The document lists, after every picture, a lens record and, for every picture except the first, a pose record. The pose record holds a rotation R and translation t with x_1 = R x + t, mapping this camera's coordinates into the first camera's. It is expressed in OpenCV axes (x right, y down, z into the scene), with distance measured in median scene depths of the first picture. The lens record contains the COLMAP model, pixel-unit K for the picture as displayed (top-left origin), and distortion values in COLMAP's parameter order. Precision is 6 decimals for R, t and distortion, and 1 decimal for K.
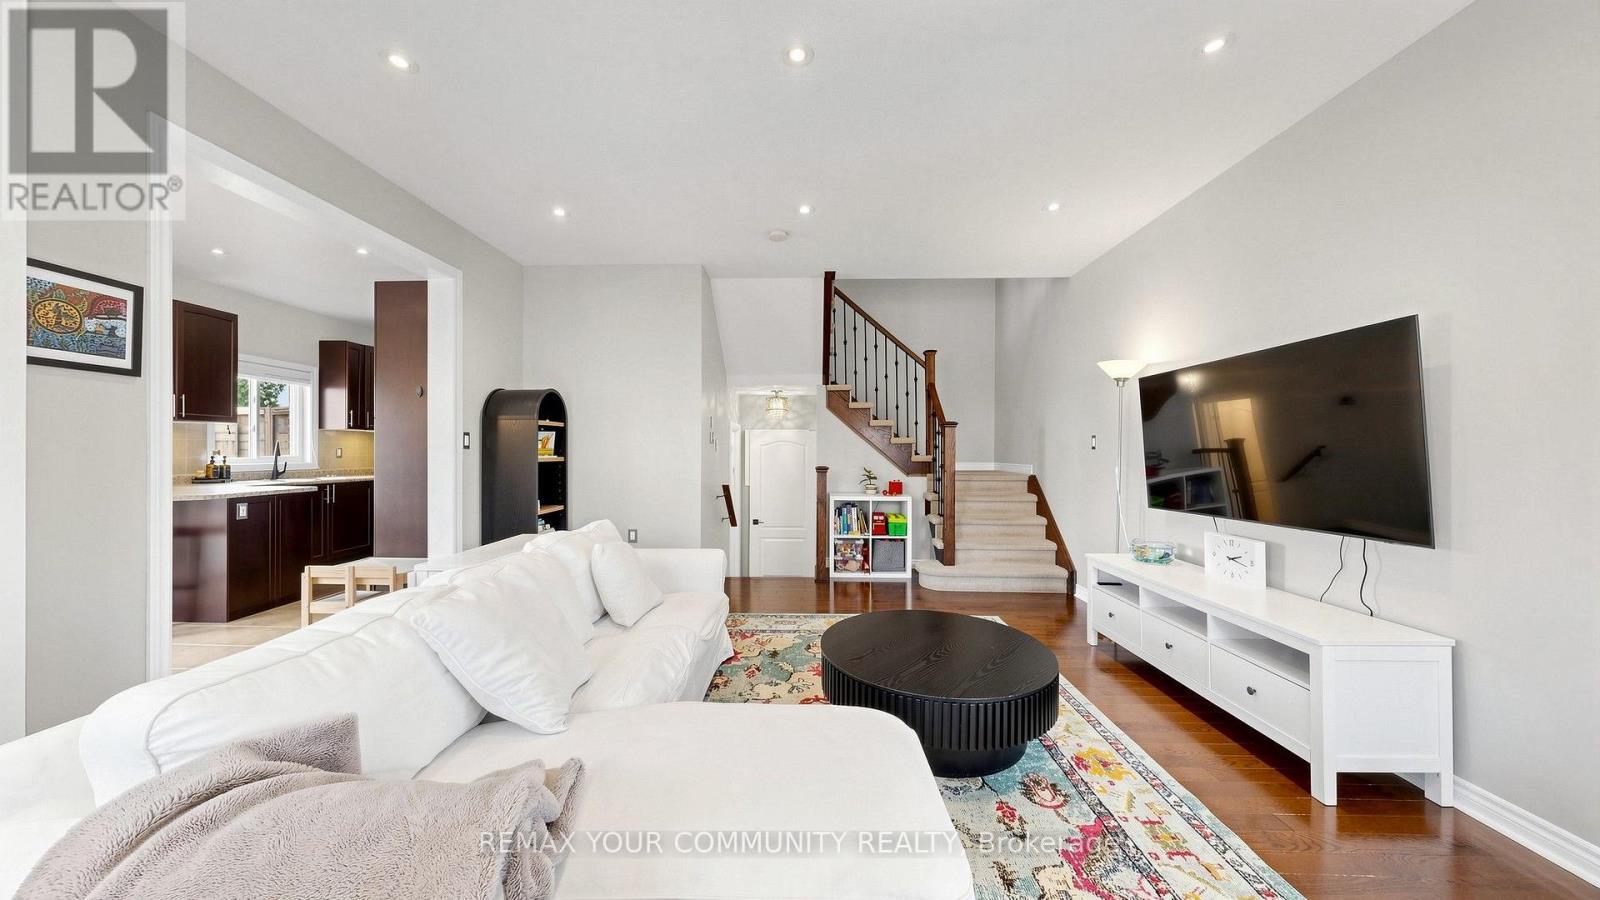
lens RADIAL K [[509.3, 0, 800.0], [0, 509.3, 450.0], [0, 0, 1]] dist [-0.000574, -0.000083]
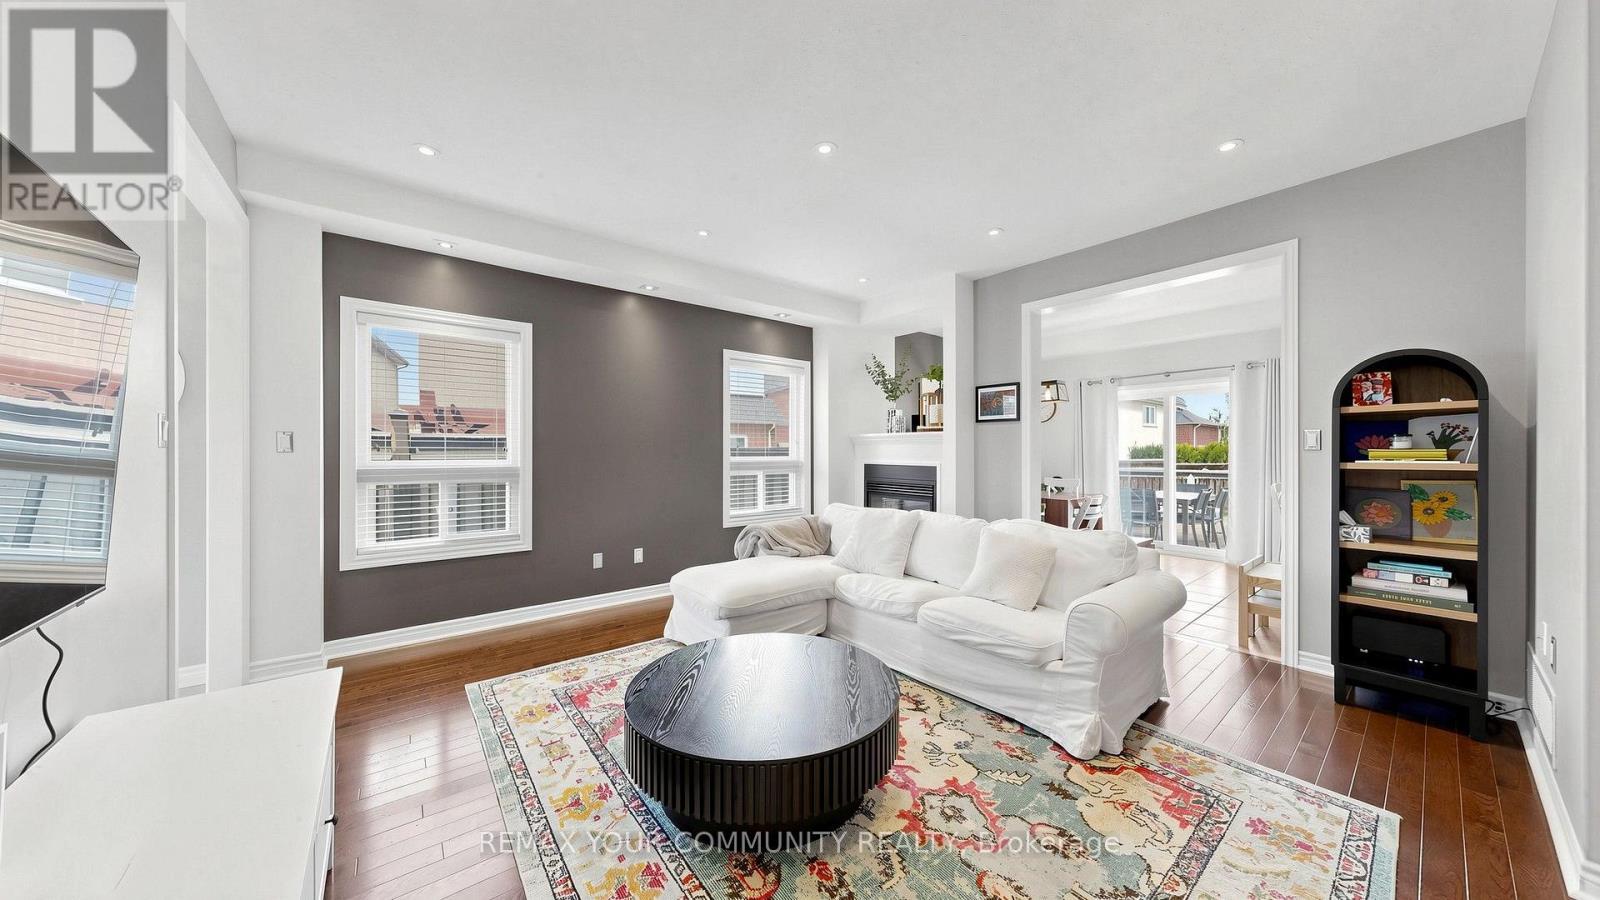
lens RADIAL K [[505.1, 0, 800.0], [0, 505.1, 450.0], [0, 0, 1]] dist [0.000069, 0.000038]
pose [[-0.764620, -0.004676, -0.644465, 0.386711], [0.002505, 0.999945, -0.010227, 0.004048], [0.644477, -0.009434, -0.764565, 0.859198]]
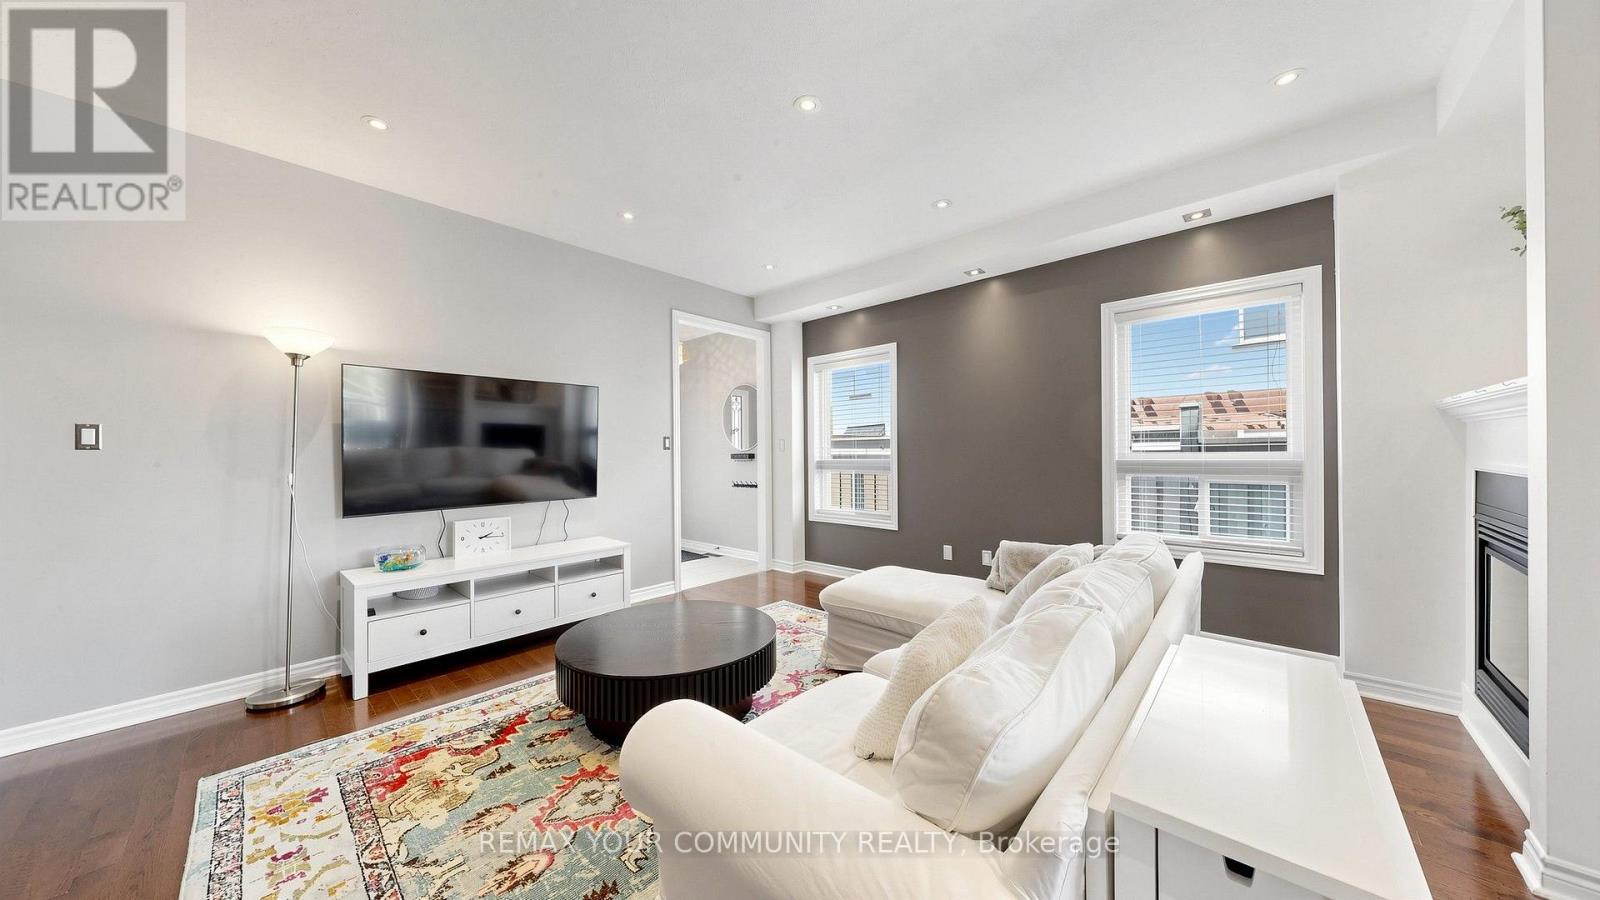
lens RADIAL K [[515.2, 0, 800.0], [0, 515.2, 450.0], [0, 0, 1]] dist [0.005672, 0.000025]
pose [[-0.756260, 0.005643, 0.654247, -0.334931], [0.004539, 0.999984, -0.003378, 0.003438], [-0.654256, 0.000415, -0.756273, 0.839627]]
